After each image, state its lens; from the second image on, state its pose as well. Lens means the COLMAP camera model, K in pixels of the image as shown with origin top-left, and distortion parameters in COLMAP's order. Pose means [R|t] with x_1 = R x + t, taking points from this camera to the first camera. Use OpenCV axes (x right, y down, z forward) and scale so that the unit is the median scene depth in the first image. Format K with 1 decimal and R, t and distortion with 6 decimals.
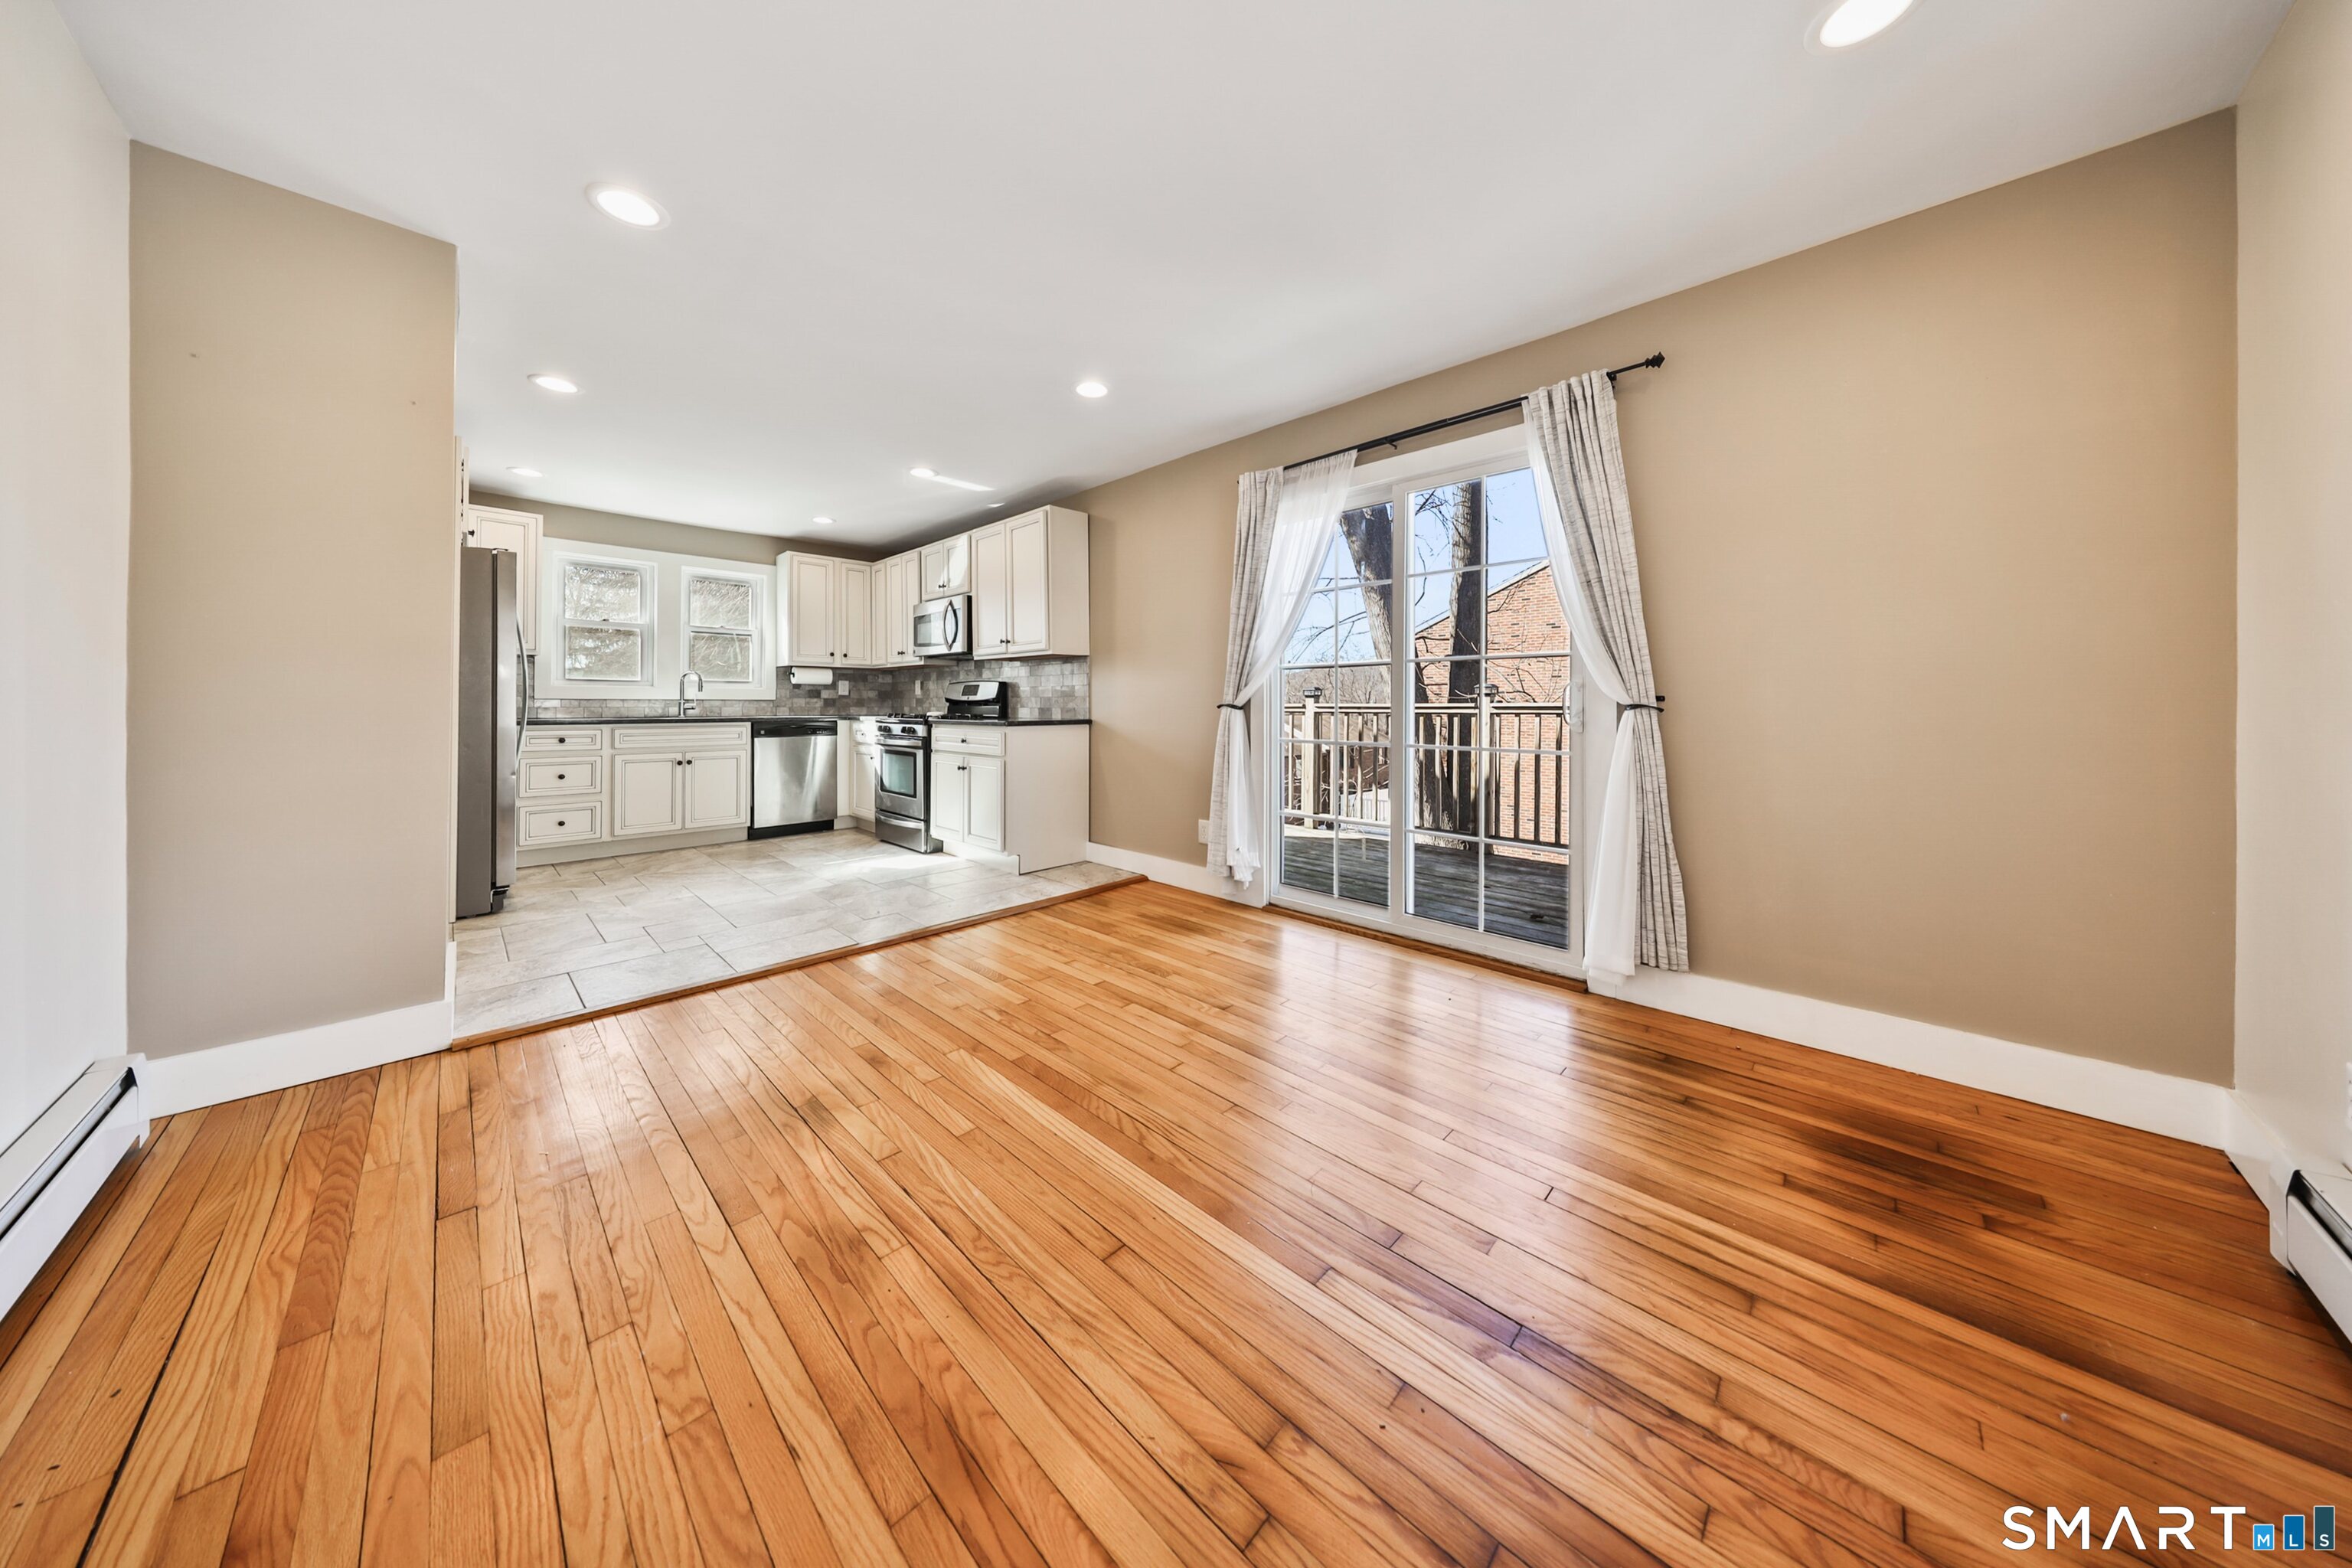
lens RADIAL K [[703.8, 0, 1149.6], [0, 703.8, 697.4], [0, 0, 1]] dist [0.001259, 0.000153]
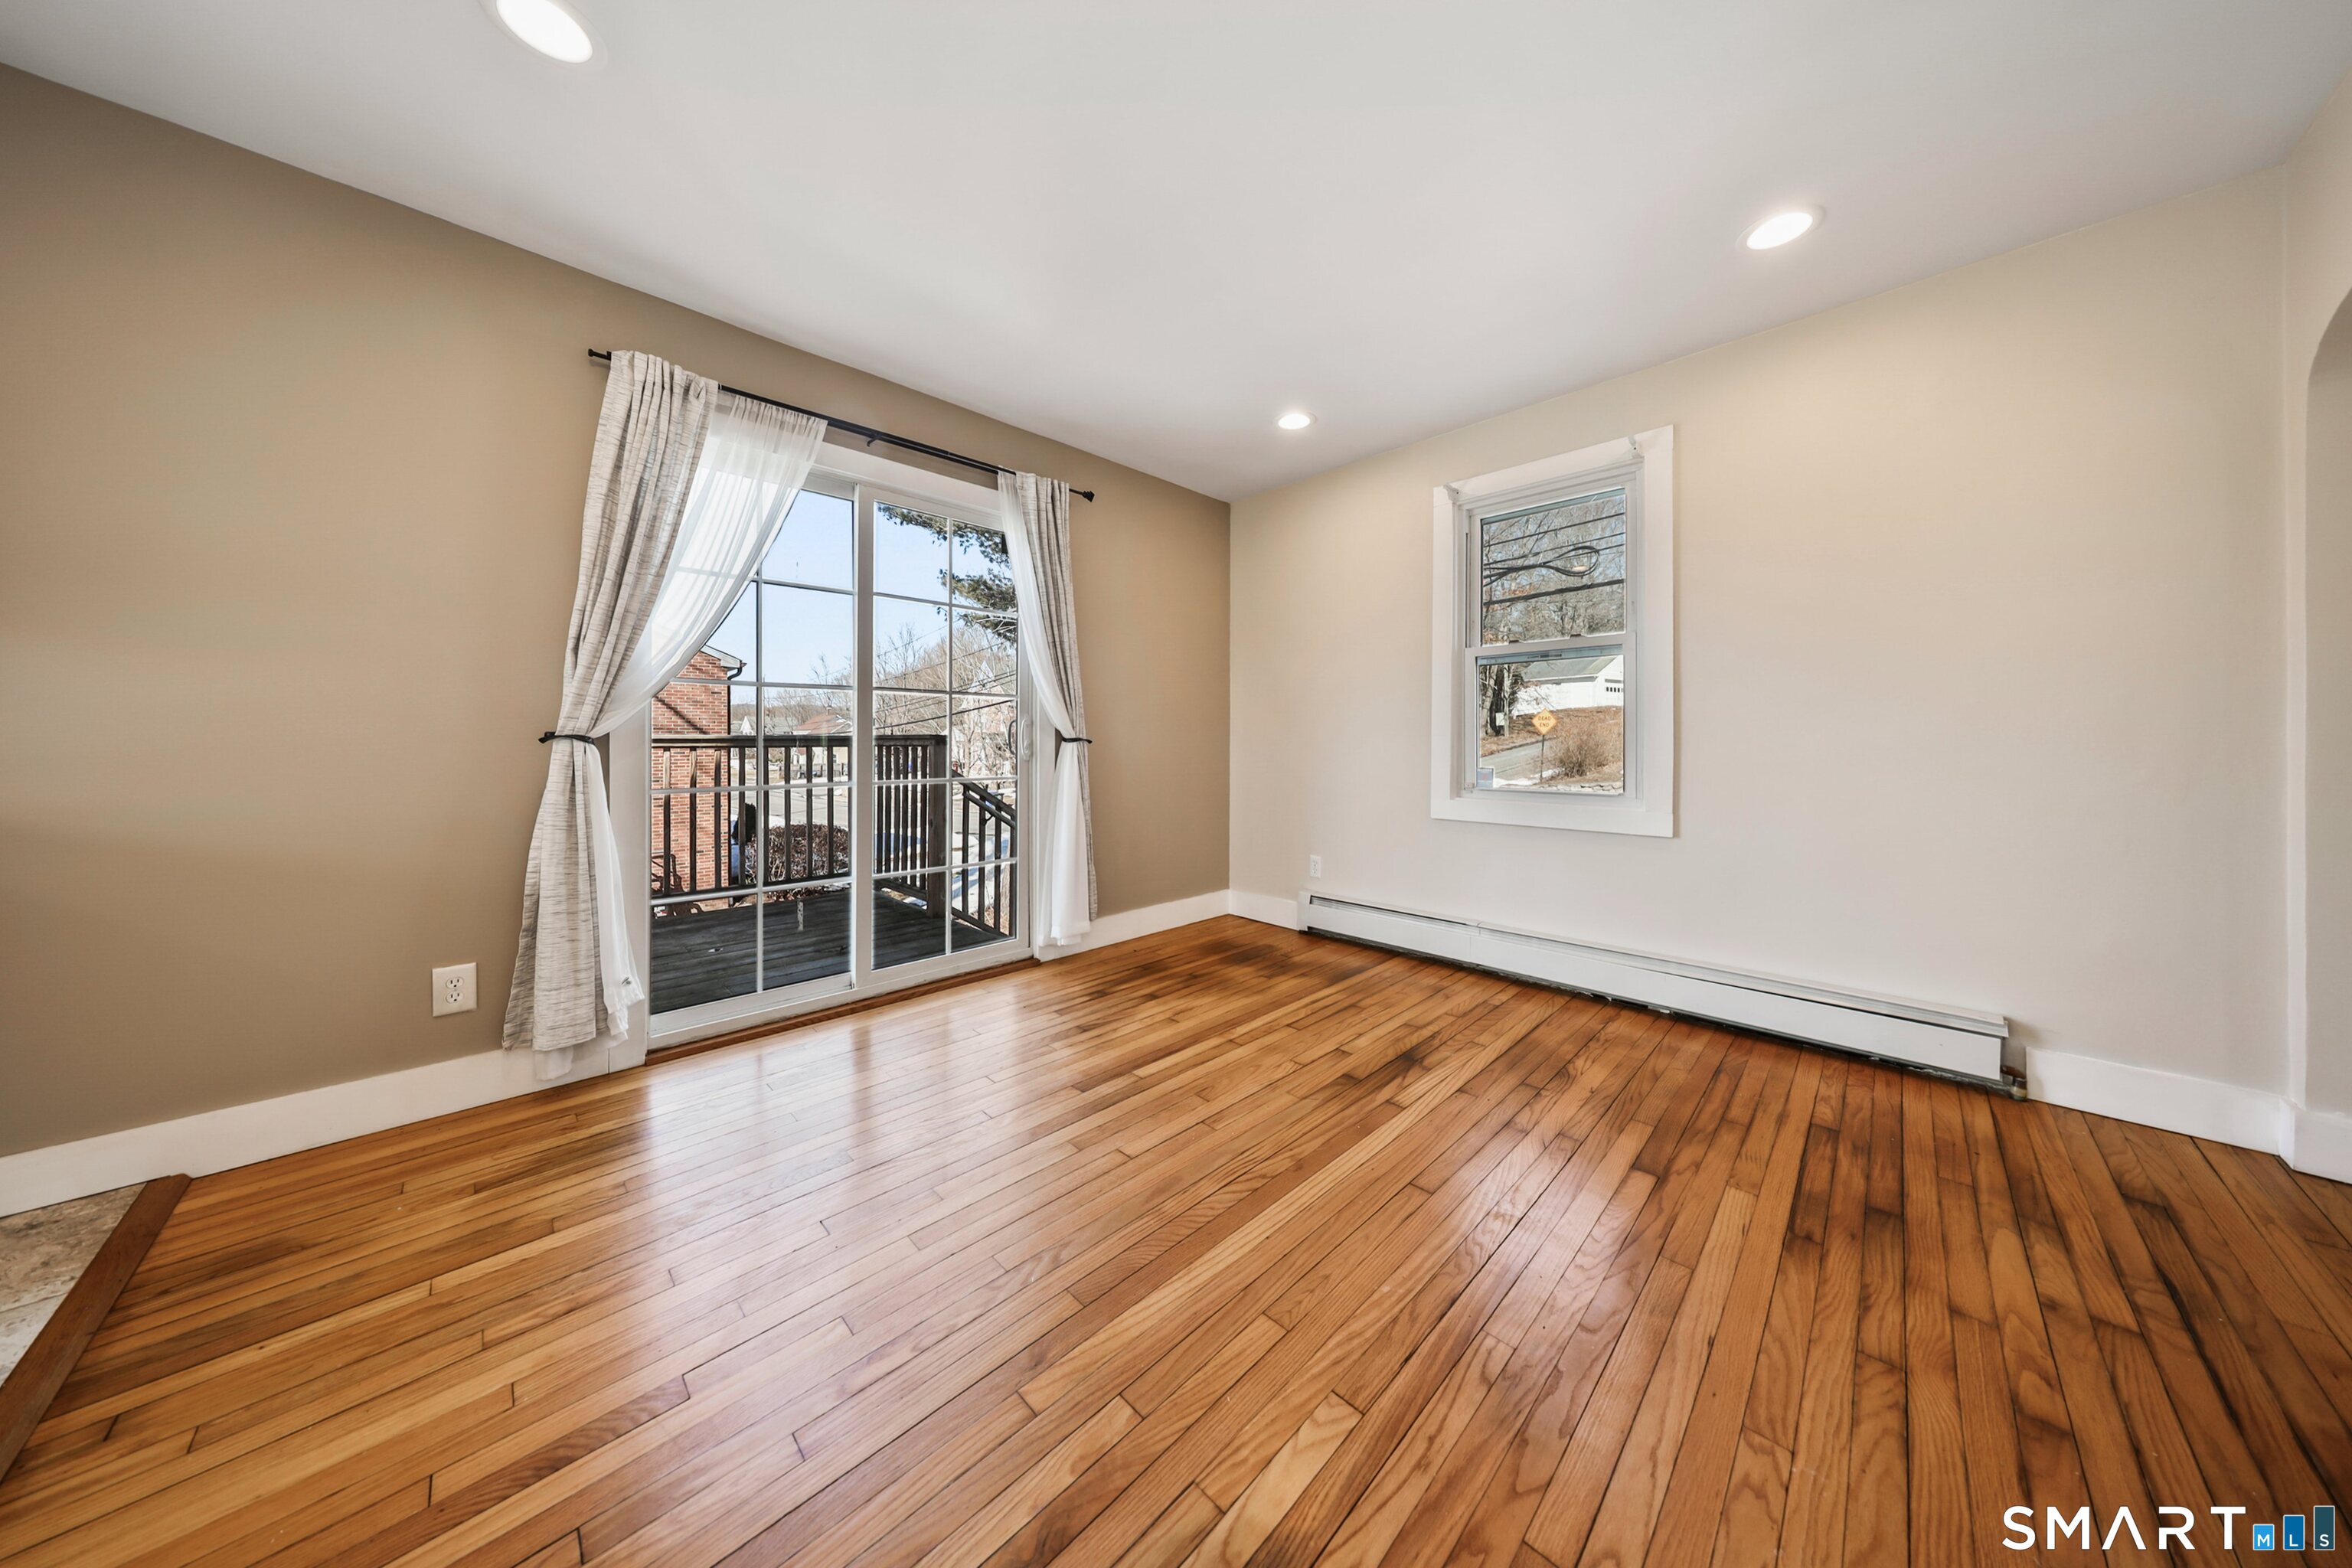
lens RADIAL K [[703.8, 0, 1199.5], [0, 703.8, 745.2], [0, 0, 1]] dist [0.001259, 0.000153]
pose [[-0.003259, -0.007341, 0.999968, -0.454558], [-0.014107, 0.999874, 0.007295, 0.006075], [-0.999895, -0.014083, -0.003362, 0.502725]]
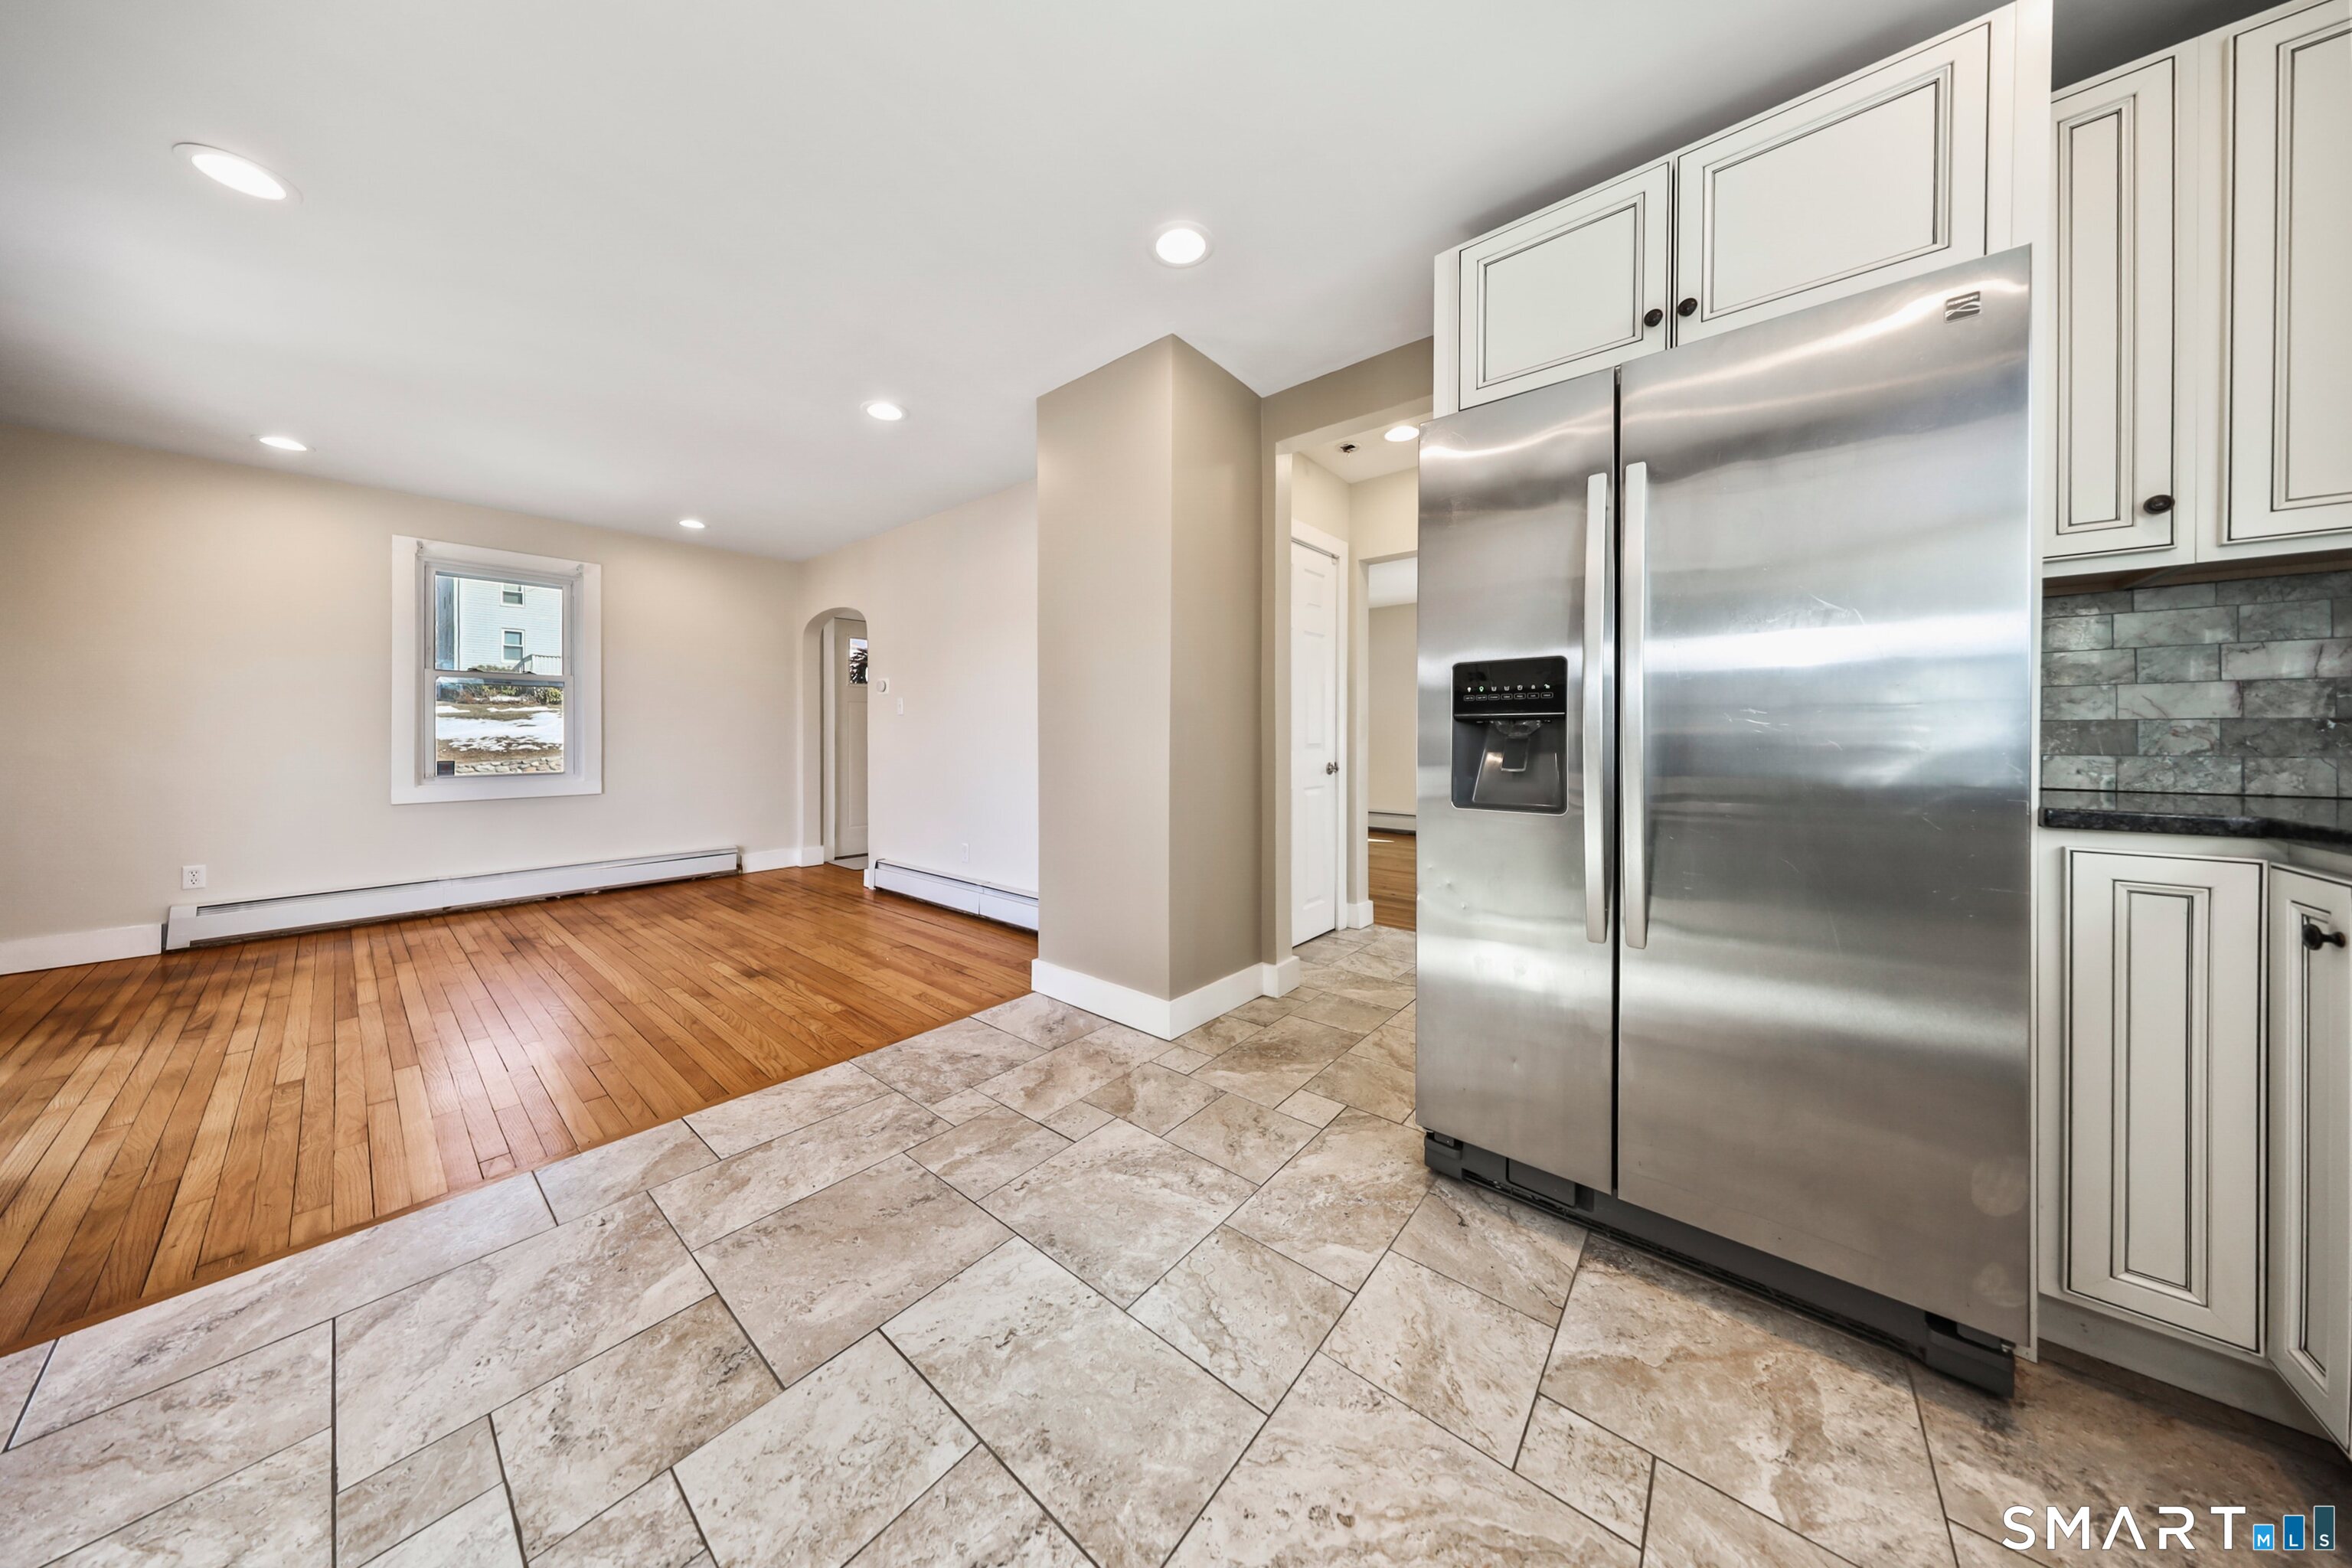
lens RADIAL K [[703.8, 0, 1159.0], [0, 703.8, 736.4], [0, 0, 1]] dist [0.001259, 0.000153]
pose [[-0.996599, -0.002042, -0.082378, -0.653087], [-0.001016, 0.999921, -0.012491, 0.008819], [0.082397, -0.012365, -0.996523, 1.394644]]
